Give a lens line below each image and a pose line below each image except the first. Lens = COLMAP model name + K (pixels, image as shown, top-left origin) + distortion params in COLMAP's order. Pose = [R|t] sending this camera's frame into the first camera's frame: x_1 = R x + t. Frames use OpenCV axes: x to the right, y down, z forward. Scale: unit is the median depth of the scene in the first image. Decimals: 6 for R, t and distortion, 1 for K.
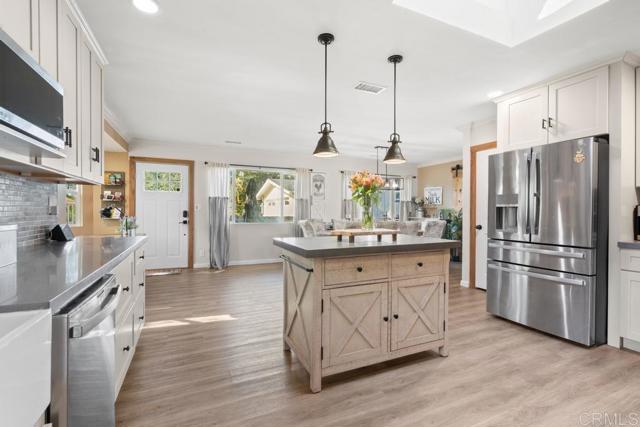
lens RADIAL K [[290.9, 0, 317.4], [0, 290.9, 214.5], [0, 0, 1]] dist [-0.005467, 0.002085]
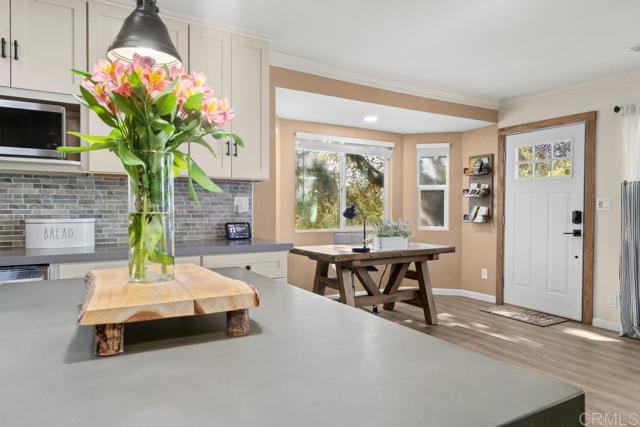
lens RADIAL K [[416.2, 0, 320.2], [0, 416.2, 214.2], [0, 0, 1]] dist [-0.008459, 0.000184]
pose [[0.119758, 0.006156, -0.992784, 0.241946], [-0.013854, 0.999894, 0.004529, -0.004098], [0.992706, 0.013212, 0.119831, 0.481879]]
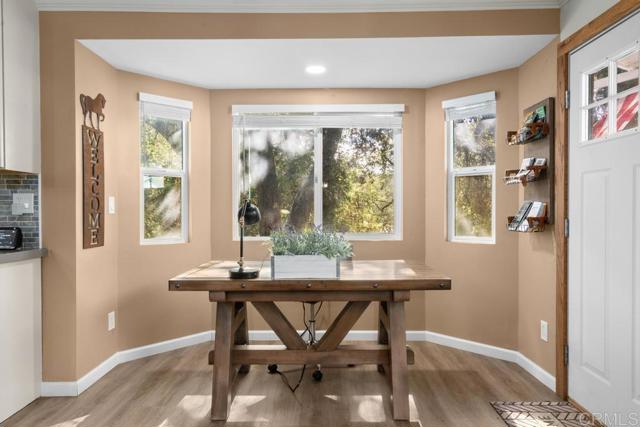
lens RADIAL K [[416.2, 0, 323.4], [0, 416.2, 214.0], [0, 0, 1]] dist [-0.008459, 0.000184]
pose [[-0.410483, 0.009948, -0.911814, -0.105643], [-0.009074, 0.999846, 0.014993, -0.012399], [0.911823, 0.014428, -0.410329, 0.943344]]
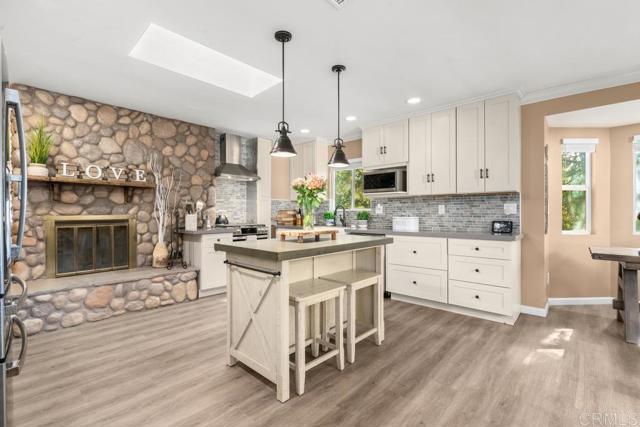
lens RADIAL K [[290.9, 0, 315.6], [0, 290.9, 213.0], [0, 0, 1]] dist [-0.005467, 0.002085]
pose [[-0.924059, 0.001160, -0.382248, 0.232075], [-0.004076, 0.999909, 0.012889, -0.011547], [0.382228, 0.013468, -0.923970, 0.857490]]
